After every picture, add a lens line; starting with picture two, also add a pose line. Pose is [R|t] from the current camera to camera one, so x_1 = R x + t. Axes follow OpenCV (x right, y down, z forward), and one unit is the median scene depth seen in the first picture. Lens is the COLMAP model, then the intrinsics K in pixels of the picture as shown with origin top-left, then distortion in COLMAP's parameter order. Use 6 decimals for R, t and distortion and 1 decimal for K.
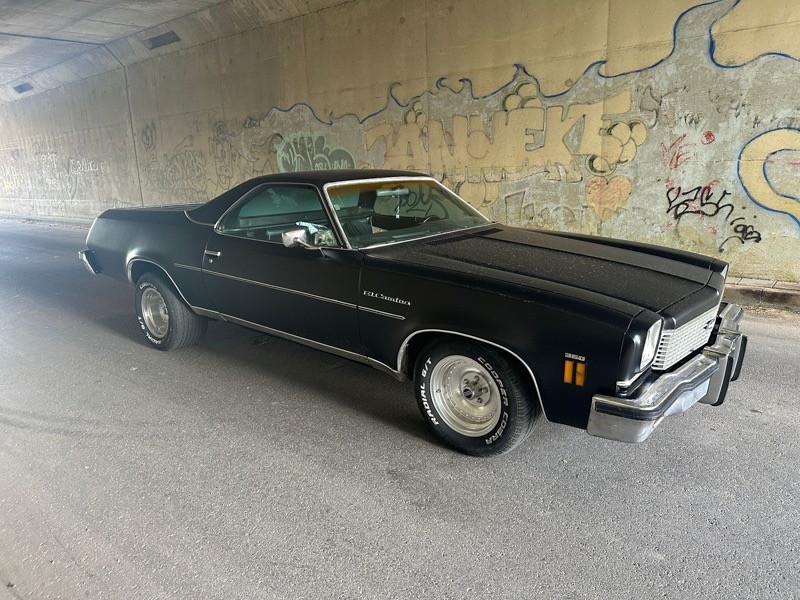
lens RADIAL K [[578.9, 0, 400.0], [0, 578.9, 300.0], [0, 0, 1]] dist [0.066729, -0.084346]
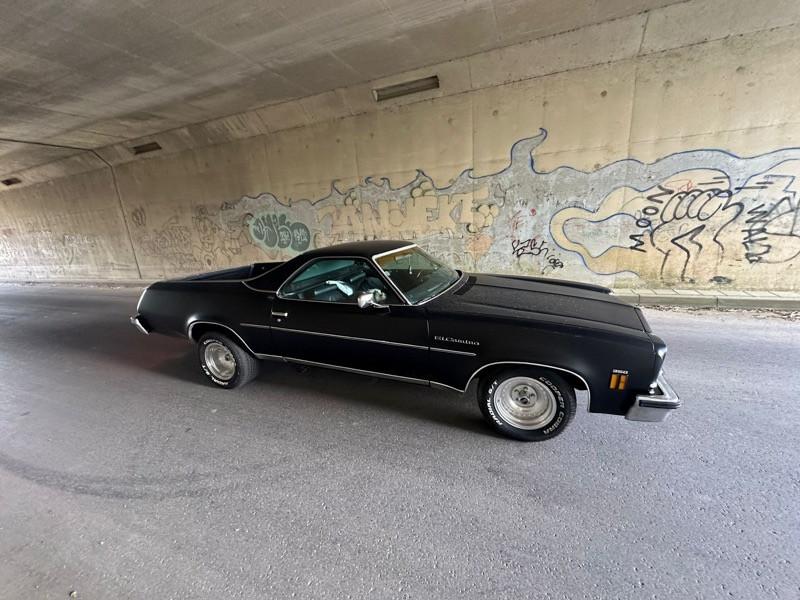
lens RADIAL K [[327.5, 0, 400.0], [0, 327.5, 300.0], [0, 0, 1]] dist [-0.000282, 0.000280]
pose [[0.948387, -0.105191, 0.299160, -0.179565], [0.104854, 0.994338, 0.017226, -0.061023], [-0.299278, 0.015031, 0.954047, 0.143556]]
